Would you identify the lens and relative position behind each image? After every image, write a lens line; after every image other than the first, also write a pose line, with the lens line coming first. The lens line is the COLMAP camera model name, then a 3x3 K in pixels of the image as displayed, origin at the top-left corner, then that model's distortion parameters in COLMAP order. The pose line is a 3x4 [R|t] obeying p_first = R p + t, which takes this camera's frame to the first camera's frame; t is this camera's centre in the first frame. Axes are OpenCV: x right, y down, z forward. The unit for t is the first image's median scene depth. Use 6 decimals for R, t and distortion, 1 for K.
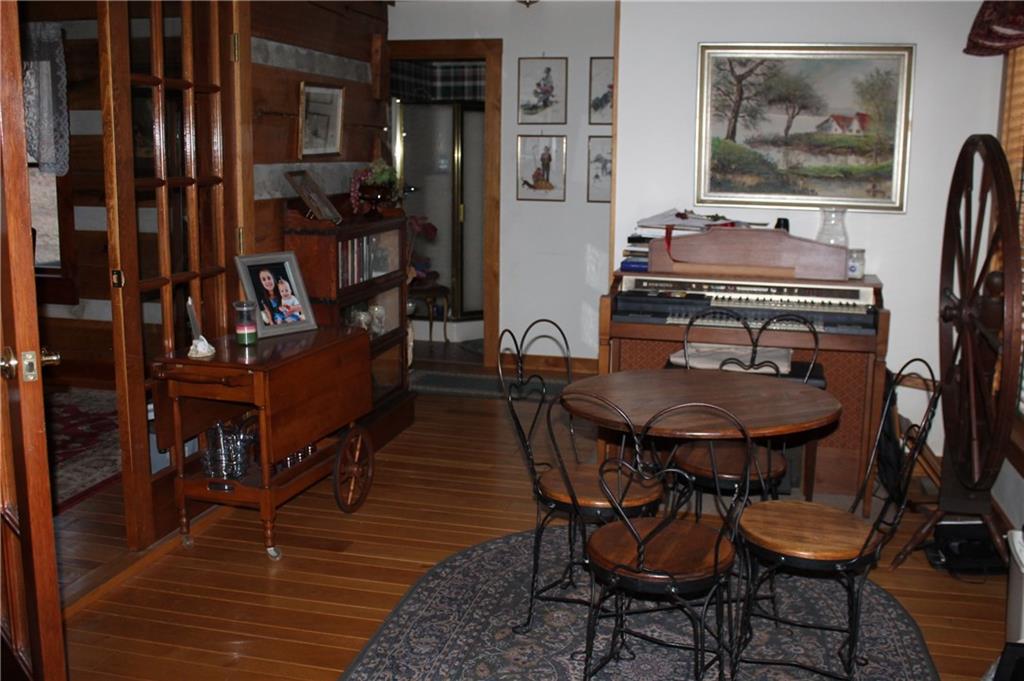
lens RADIAL K [[994.4, 0, 512.0], [0, 994.4, 340.5], [0, 0, 1]] dist [-0.103690, 0.016706]
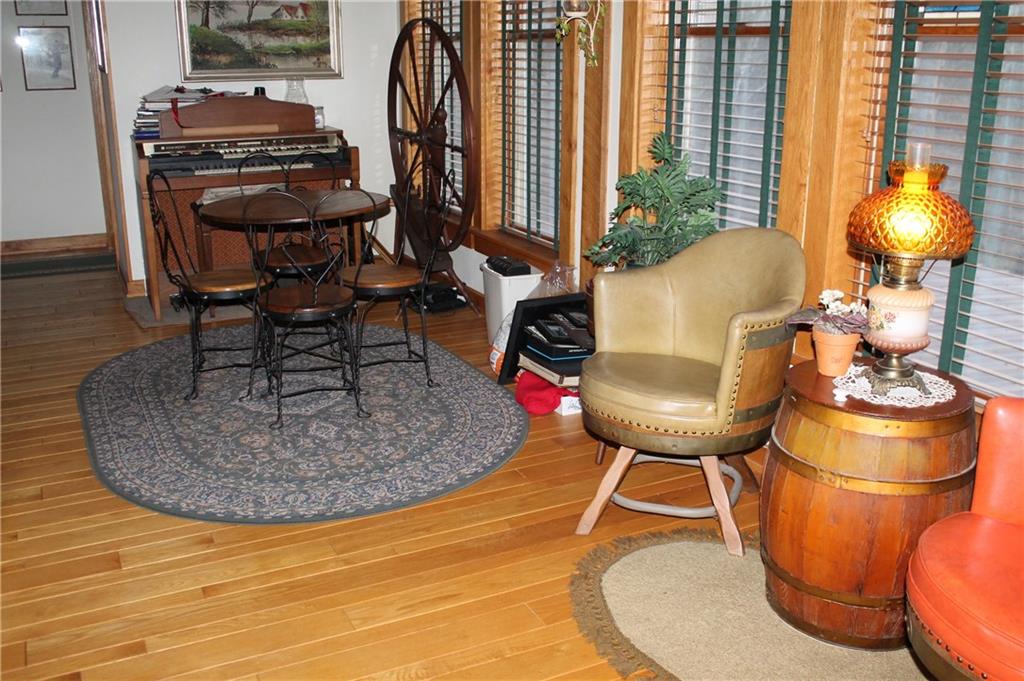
lens RADIAL K [[994.4, 0, 512.0], [0, 994.4, 340.5], [0, 0, 1]] dist [-0.103690, 0.016706]
pose [[0.775134, -0.195922, 0.600651, -0.303150], [0.123856, 0.979378, 0.159622, 0.036662], [-0.619538, -0.049334, 0.783415, -0.228673]]
